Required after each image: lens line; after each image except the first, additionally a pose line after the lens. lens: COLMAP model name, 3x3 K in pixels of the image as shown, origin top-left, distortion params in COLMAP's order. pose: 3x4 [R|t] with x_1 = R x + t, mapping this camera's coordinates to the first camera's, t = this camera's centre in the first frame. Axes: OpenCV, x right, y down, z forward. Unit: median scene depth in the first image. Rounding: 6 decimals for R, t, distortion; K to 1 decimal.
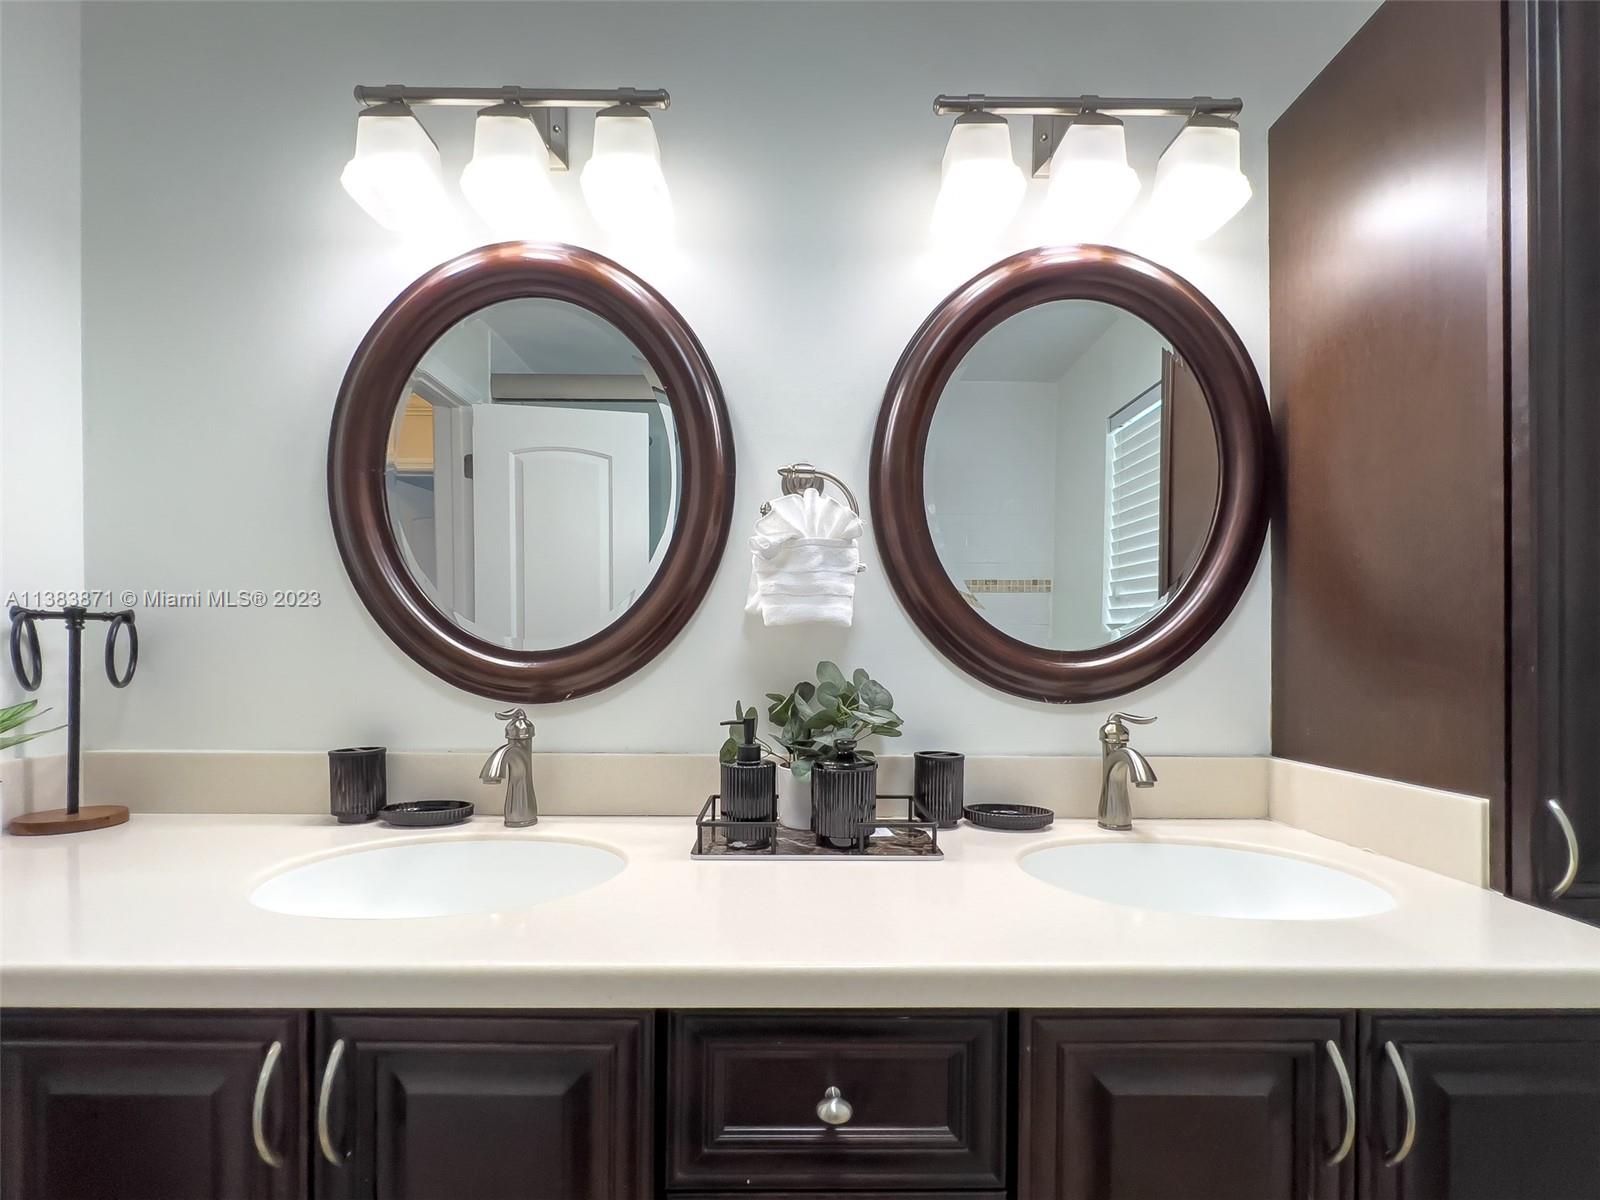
lens RADIAL K [[683.2, 0, 800.0], [0, 683.2, 680.6], [0, 0, 1]] dist [-0.000145, 0.000098]
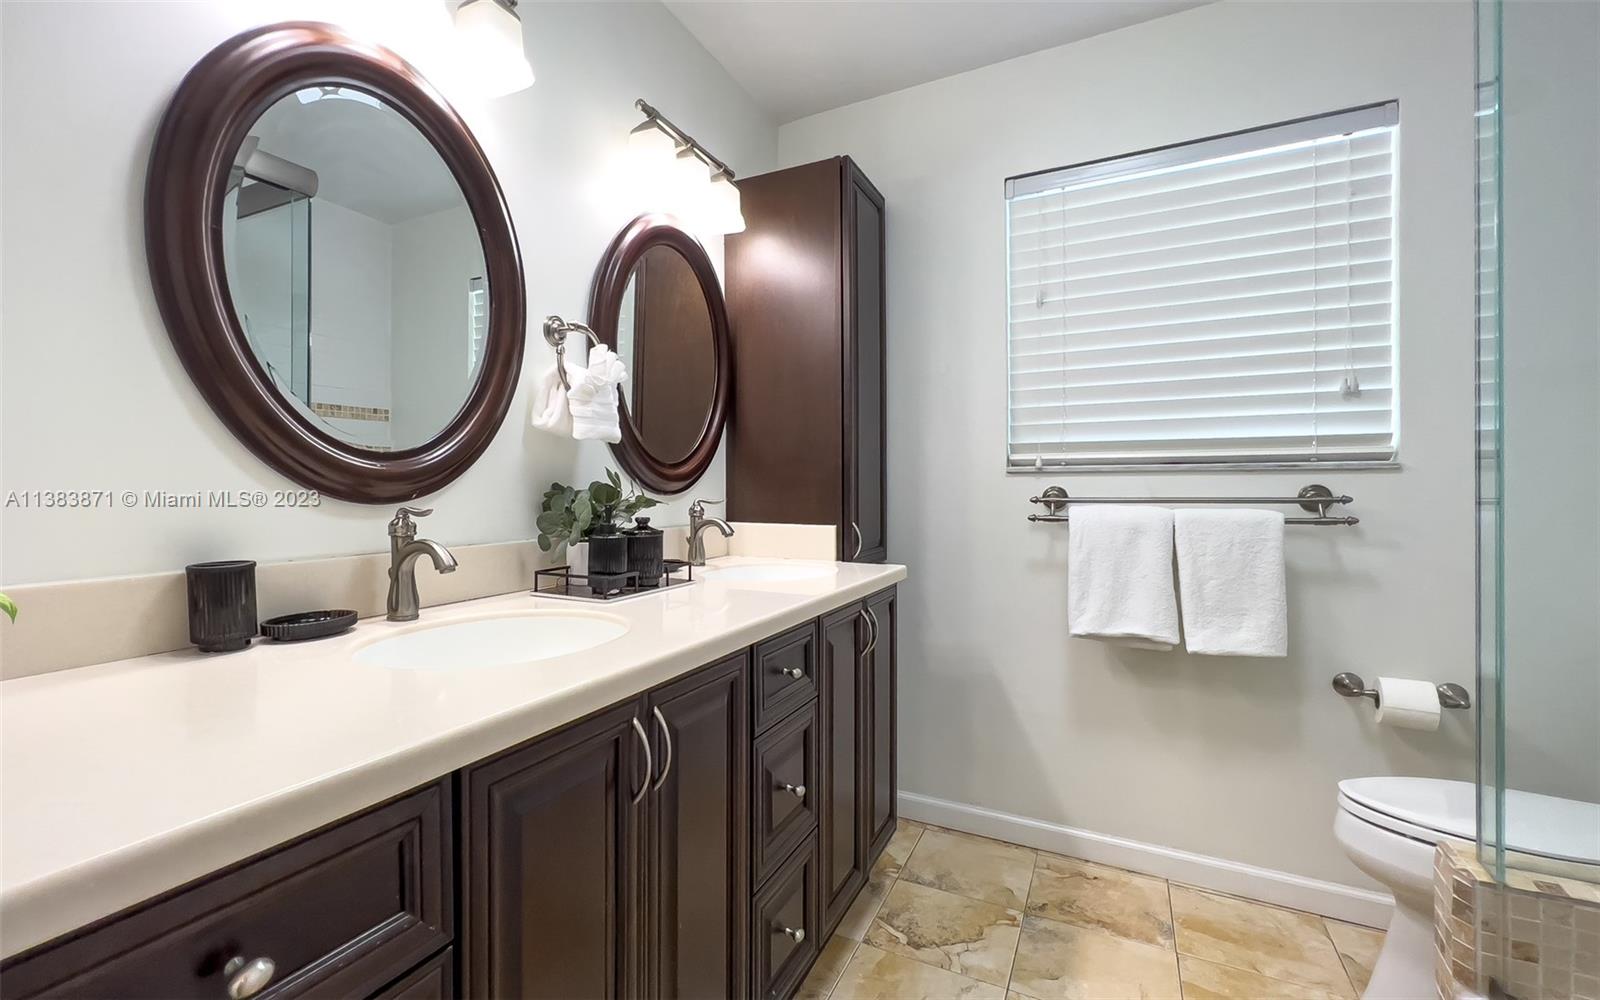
lens RADIAL K [[661.9, 0, 799.9], [0, 661.9, 479.4], [0, 0, 1]] dist [-0.000362, -0.000051]
pose [[0.458117, -0.003114, 0.888887, -0.393271], [0.000340, 0.999994, 0.003328, -0.002243], [-0.888892, -0.001223, 0.458115, 0.005541]]
